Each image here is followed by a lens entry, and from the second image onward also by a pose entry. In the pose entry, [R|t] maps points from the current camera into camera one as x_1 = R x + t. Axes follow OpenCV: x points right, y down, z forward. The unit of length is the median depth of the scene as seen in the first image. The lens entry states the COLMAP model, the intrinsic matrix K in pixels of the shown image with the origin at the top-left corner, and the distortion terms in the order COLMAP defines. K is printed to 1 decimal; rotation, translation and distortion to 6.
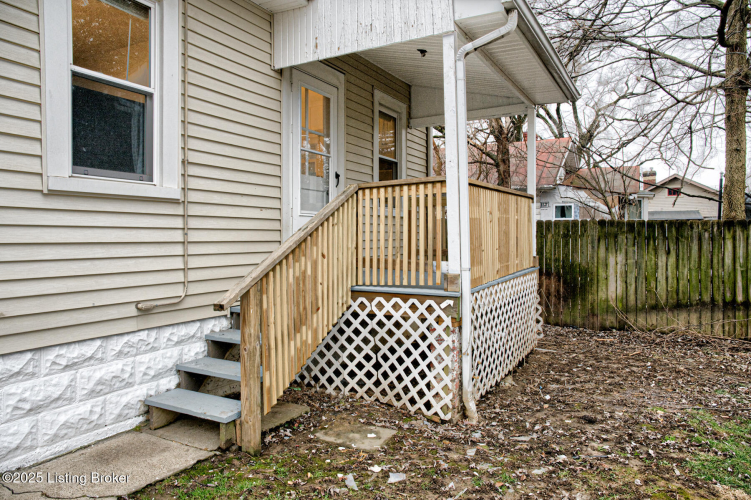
lens RADIAL K [[503.3, 0, 394.5], [0, 503.3, 244.0], [0, 0, 1]] dist [-0.024351, 0.025267]
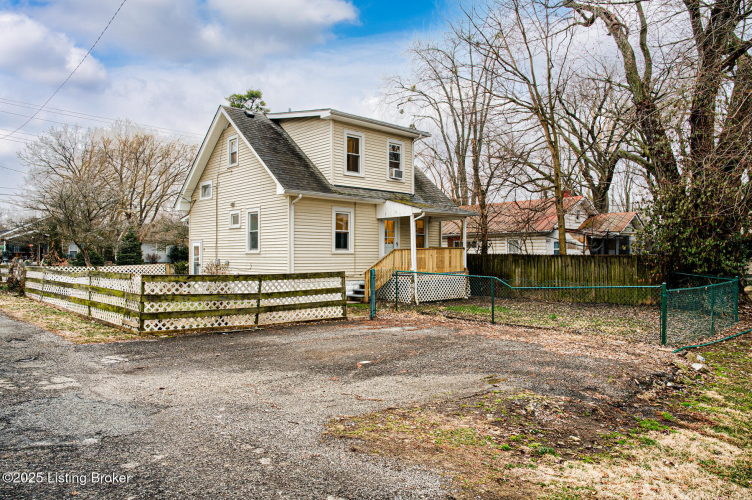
lens RADIAL K [[504.0, 0, 374.6], [0, 504.0, 256.3], [0, 0, 1]] dist [-0.024351, 0.025267]
pose [[0.937309, -0.000361, -0.348498, 1.295999], [-0.003827, 0.999929, -0.011328, -0.012355], [0.348477, 0.011952, 0.937241, -3.116002]]
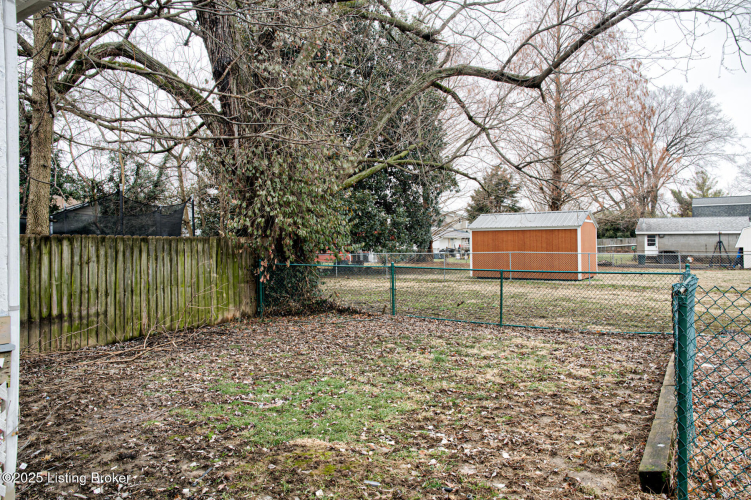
lens RADIAL K [[503.3, 0, 373.6], [0, 503.3, 242.3], [0, 0, 1]] dist [-0.024351, 0.025267]
pose [[0.123381, 0.006151, 0.992340, -0.438518], [0.018649, 0.999790, -0.008516, -0.023333], [-0.992184, 0.019557, 0.123240, 0.406822]]
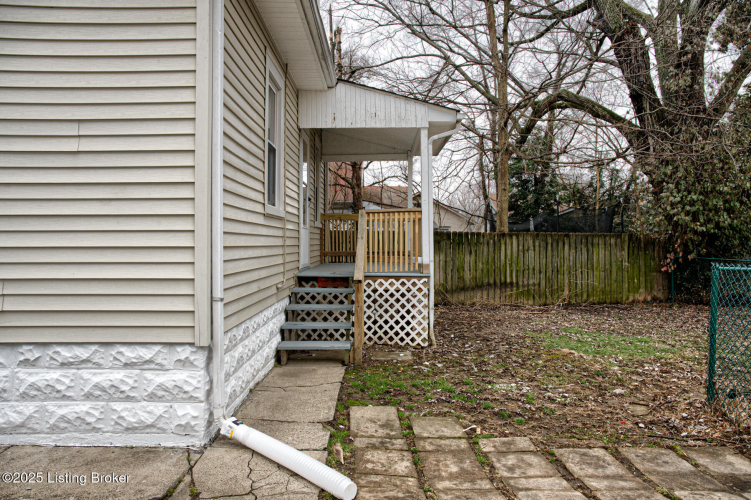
lens RADIAL K [[503.3, 0, 385.9], [0, 503.3, 241.3], [0, 0, 1]] dist [-0.024351, 0.025267]
pose [[0.876589, 0.004884, 0.481216, -0.830752], [0.002757, 0.999881, -0.015171, 0.007046], [-0.481233, 0.014626, 0.876471, -0.467216]]
